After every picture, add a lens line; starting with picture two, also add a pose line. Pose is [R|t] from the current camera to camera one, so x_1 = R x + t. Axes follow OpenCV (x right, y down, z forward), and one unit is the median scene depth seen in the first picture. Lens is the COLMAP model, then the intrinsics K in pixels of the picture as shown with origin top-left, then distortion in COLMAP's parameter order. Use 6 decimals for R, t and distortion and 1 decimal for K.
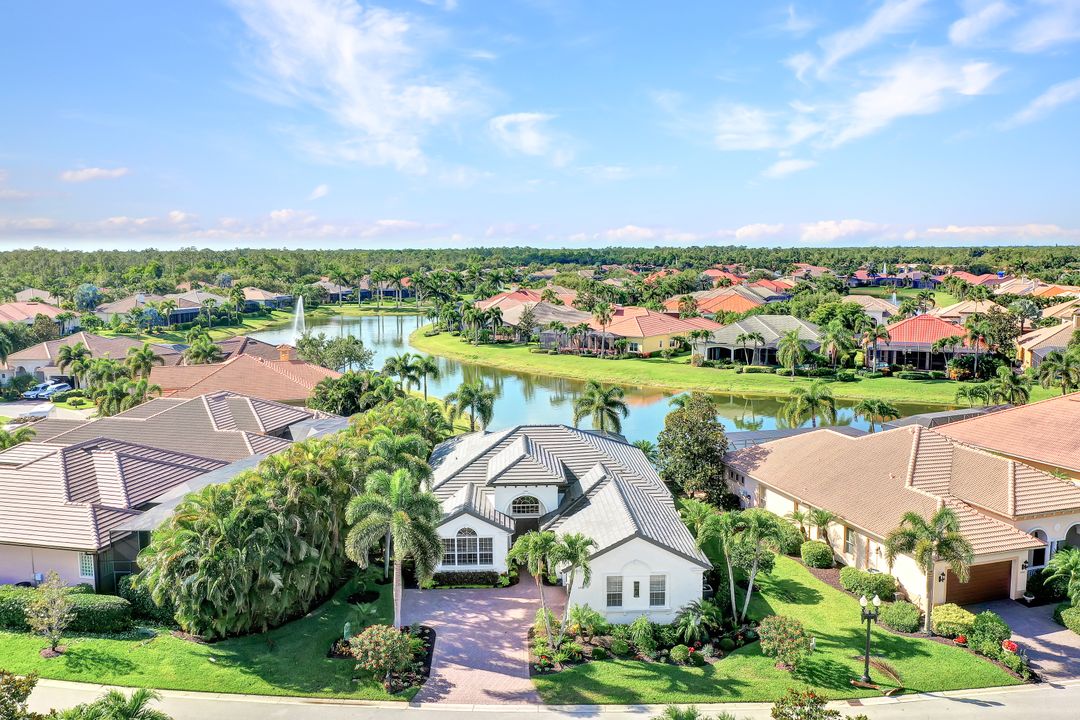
lens RADIAL K [[850.9, 0, 540.0], [0, 850.9, 360.0], [0, 0, 1]] dist [0.002134, 0.001674]
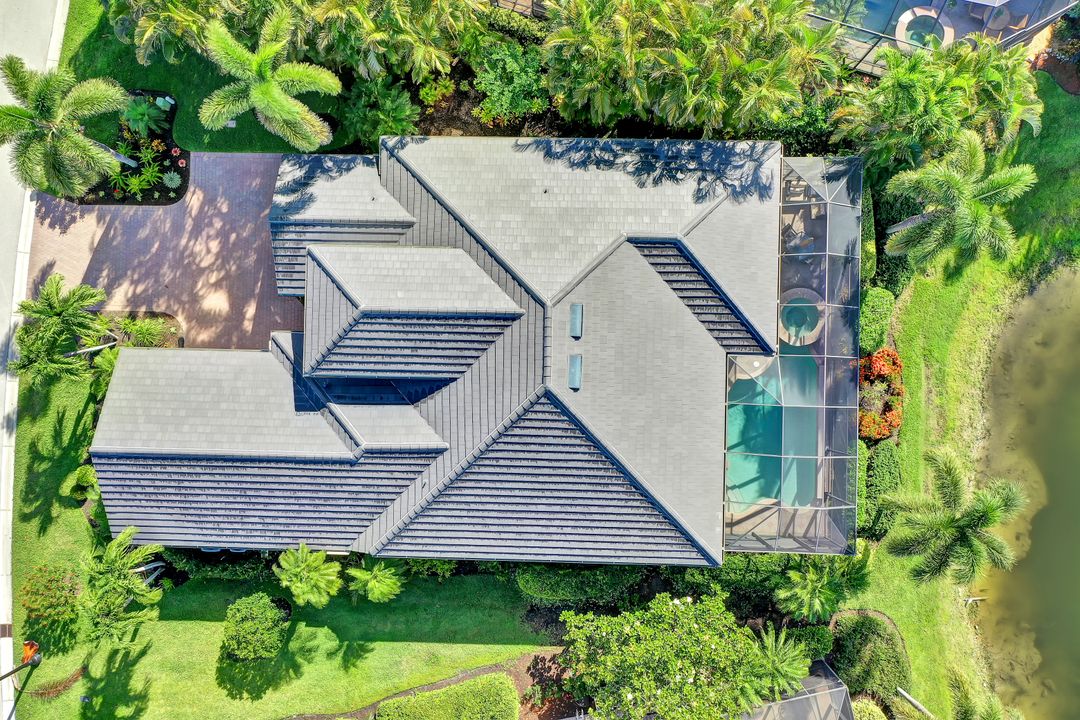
lens RADIAL K [[850.9, 0, 540.0], [0, 850.9, 360.0], [0, 0, 1]] dist [0.002134, 0.001674]
pose [[-0.063556, 0.997978, -0.000464, 0.008873], [-0.097143, -0.005723, 0.995254, -0.548607], [0.993239, 0.063300, 0.097310, 1.252482]]
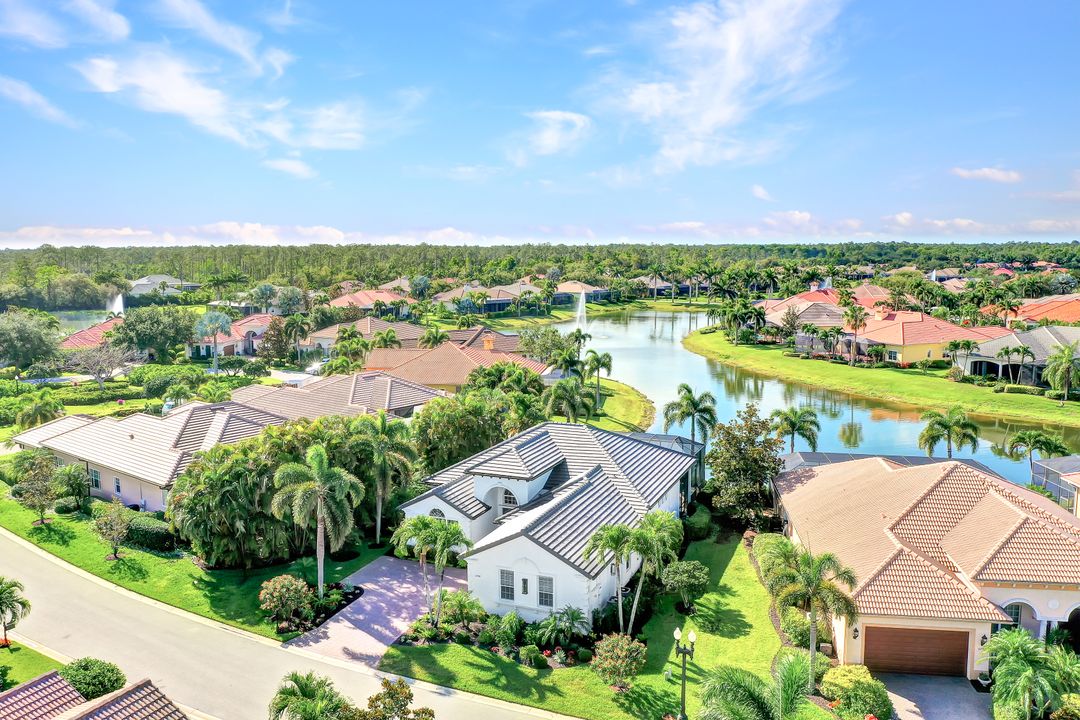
lens RADIAL K [[850.9, 0, 540.0], [0, 850.9, 360.0], [0, 0, 1]] dist [0.002134, 0.001674]
pose [[0.904664, 0.057790, -0.422189, 0.530933], [-0.055111, 0.998308, 0.018560, -0.023156], [0.422547, 0.006476, 0.906318, 0.071275]]
